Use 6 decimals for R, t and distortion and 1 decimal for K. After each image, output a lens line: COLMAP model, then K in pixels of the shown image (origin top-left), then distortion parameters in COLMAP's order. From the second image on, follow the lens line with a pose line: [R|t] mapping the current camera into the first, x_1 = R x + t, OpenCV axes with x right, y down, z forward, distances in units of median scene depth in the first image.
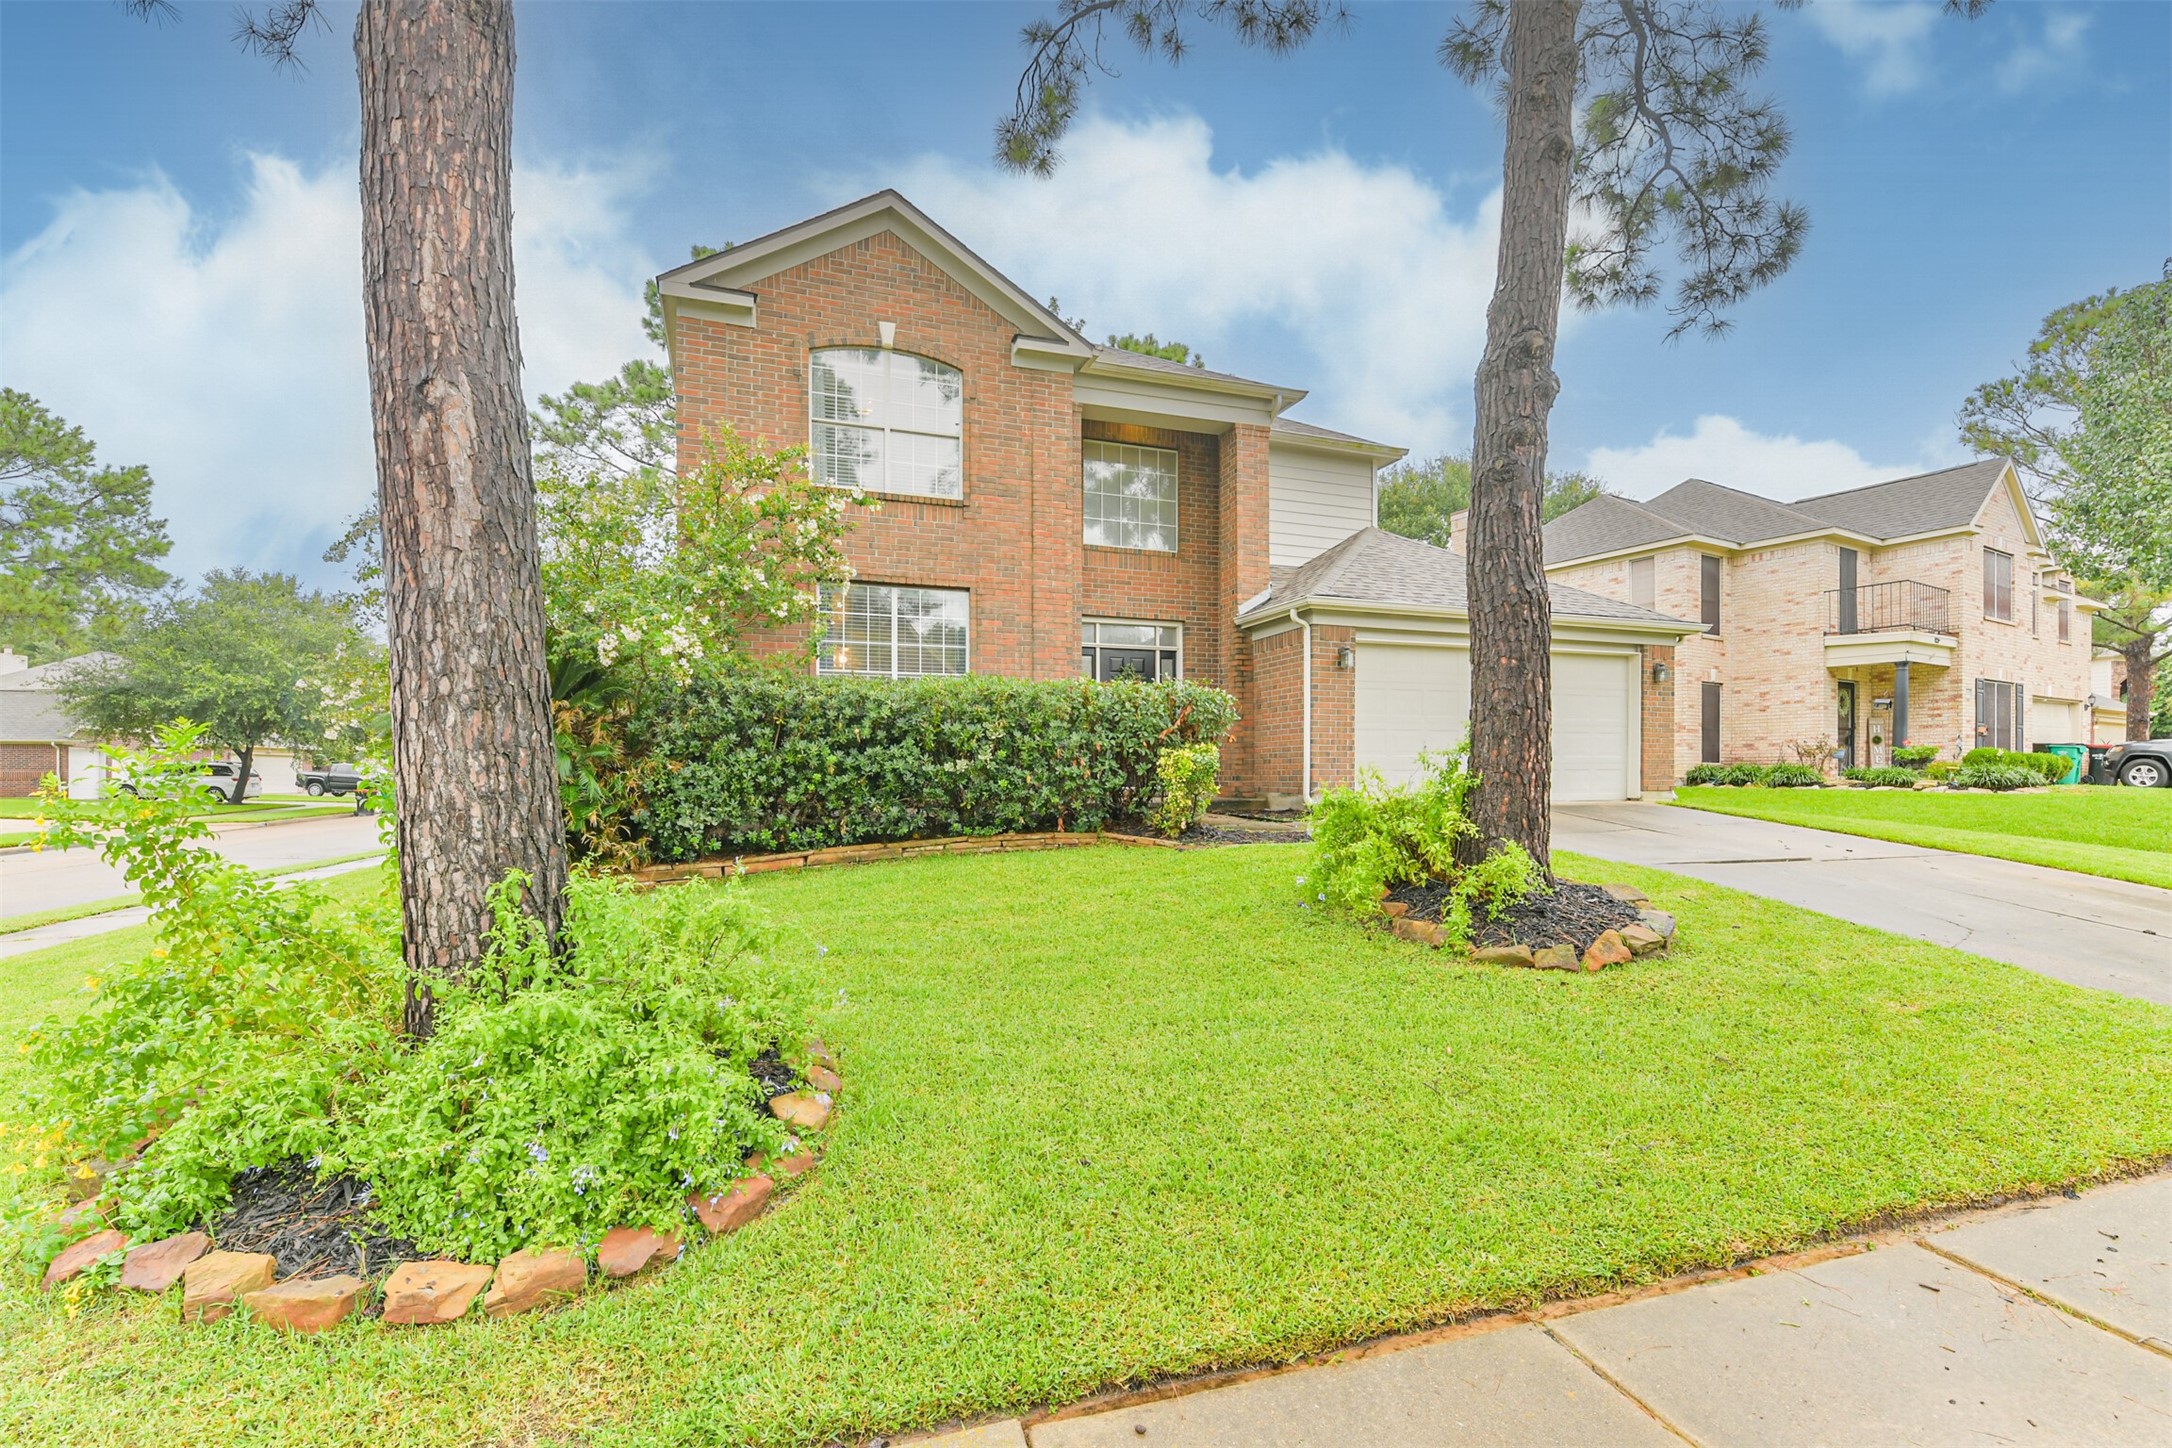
lens RADIAL K [[943.9, 0, 1093.5], [0, 943.9, 733.4], [0, 0, 1]] dist [-0.001909, -0.000514]
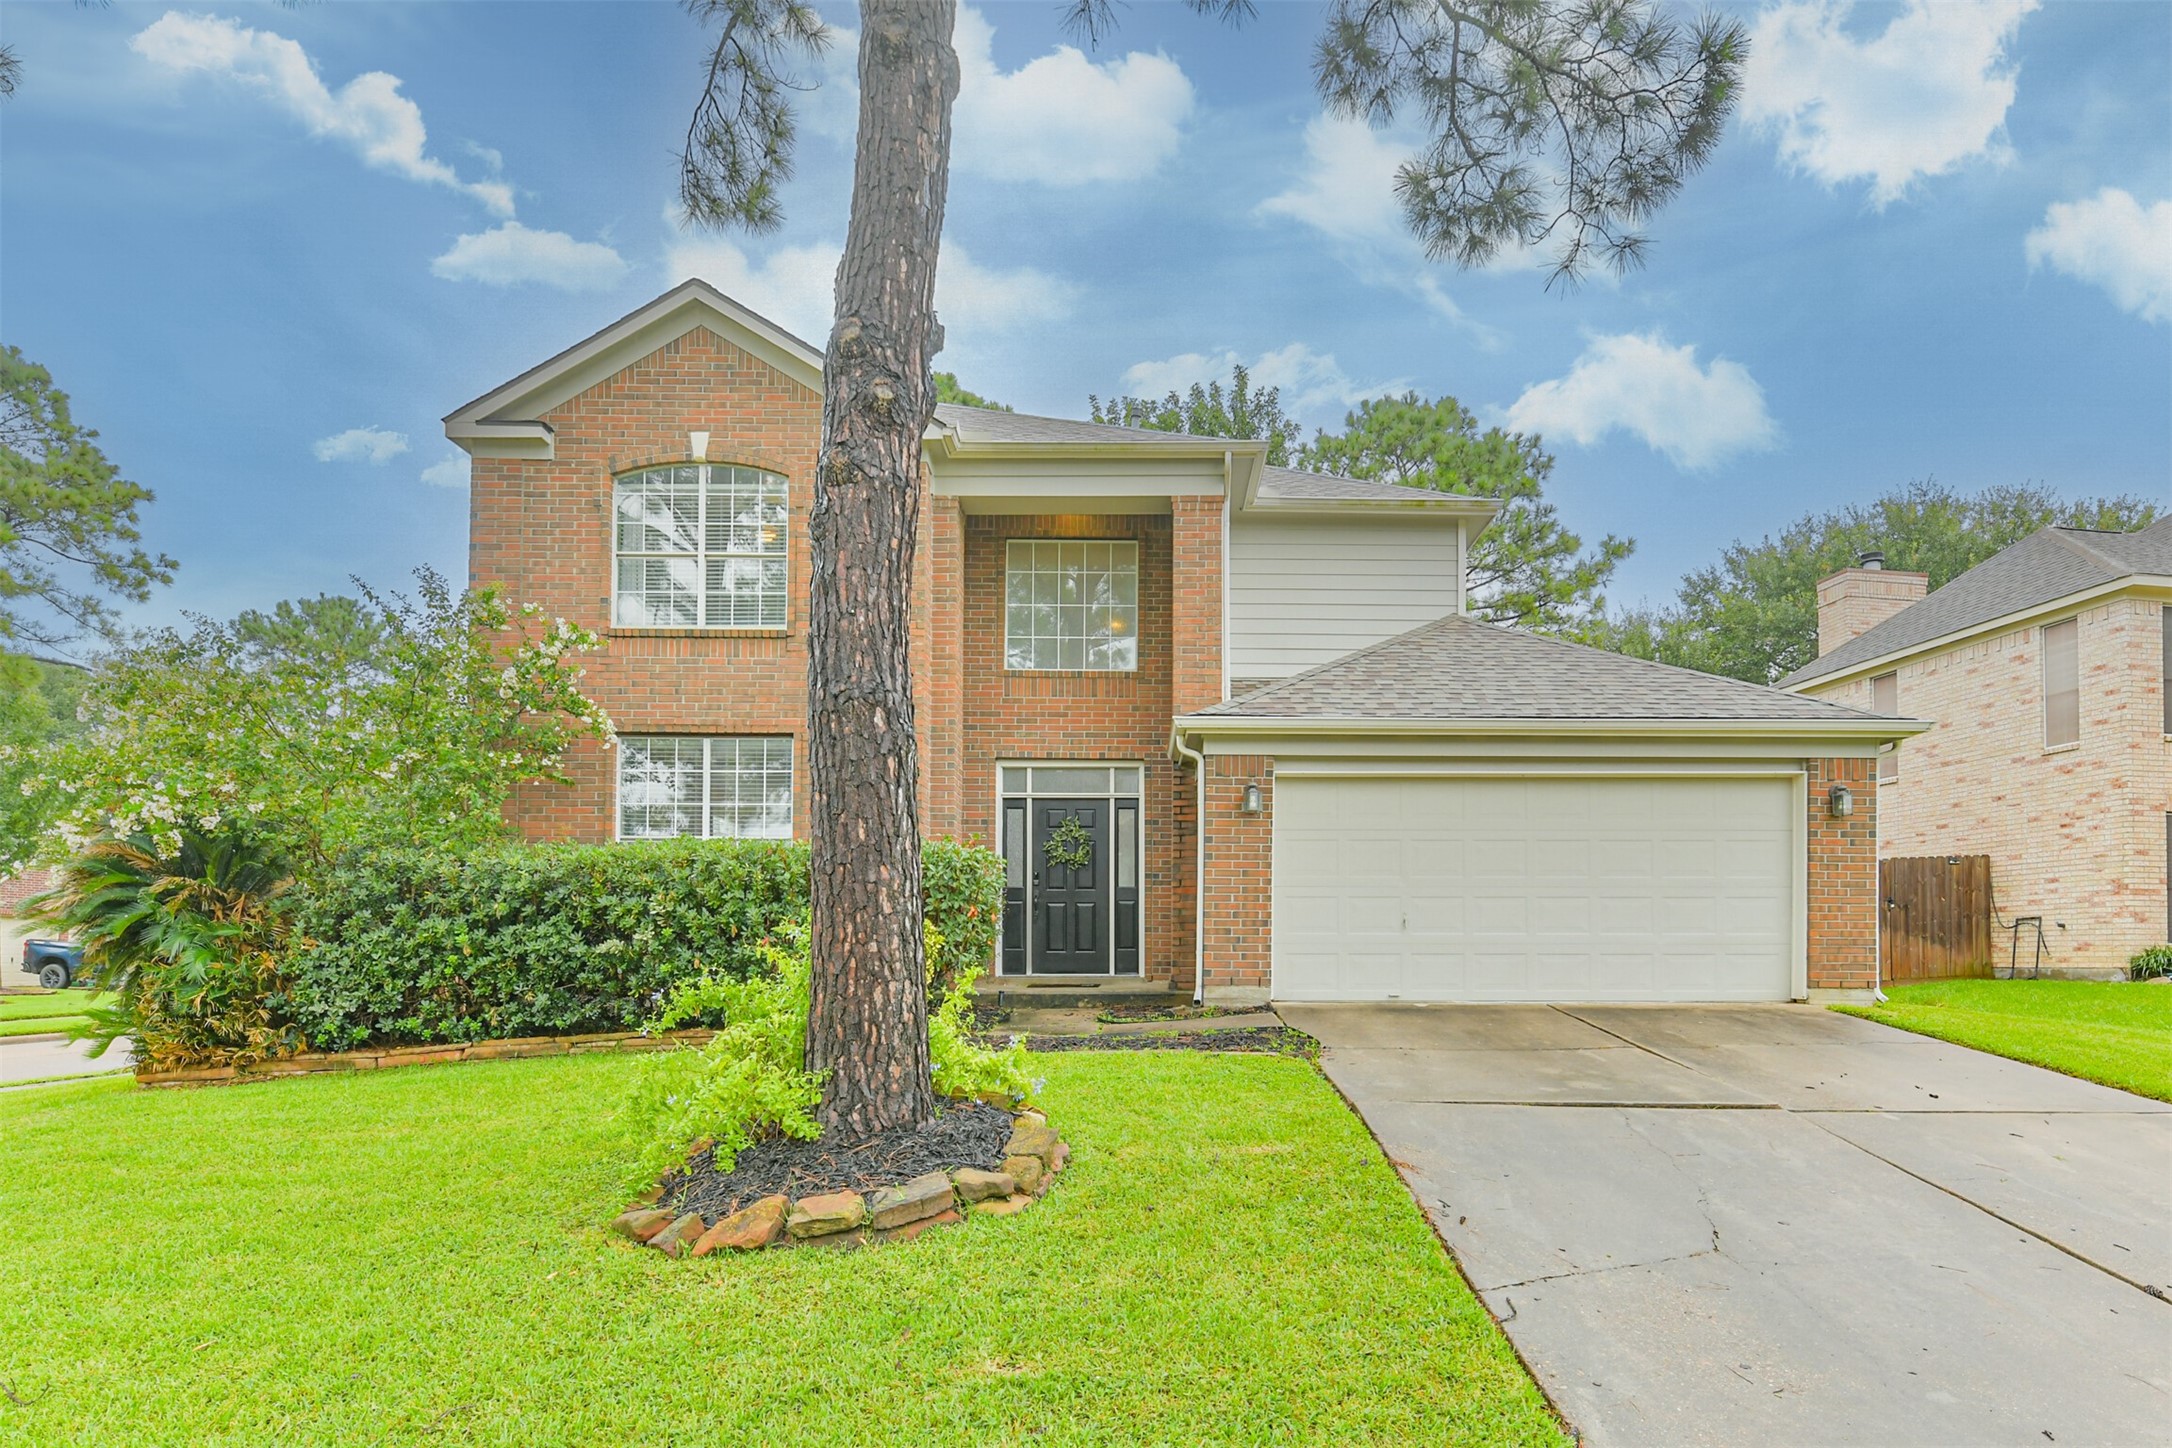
lens RADIAL K [[1127.4, 0, 1086.1], [0, 1127.4, 886.4], [0, 0, 1]] dist [0.004150, 0.000368]
pose [[0.945339, -0.014729, -0.325756, 0.477574], [0.009208, 0.999787, -0.018485, 0.002620], [0.325959, 0.014475, 0.945273, 0.154752]]
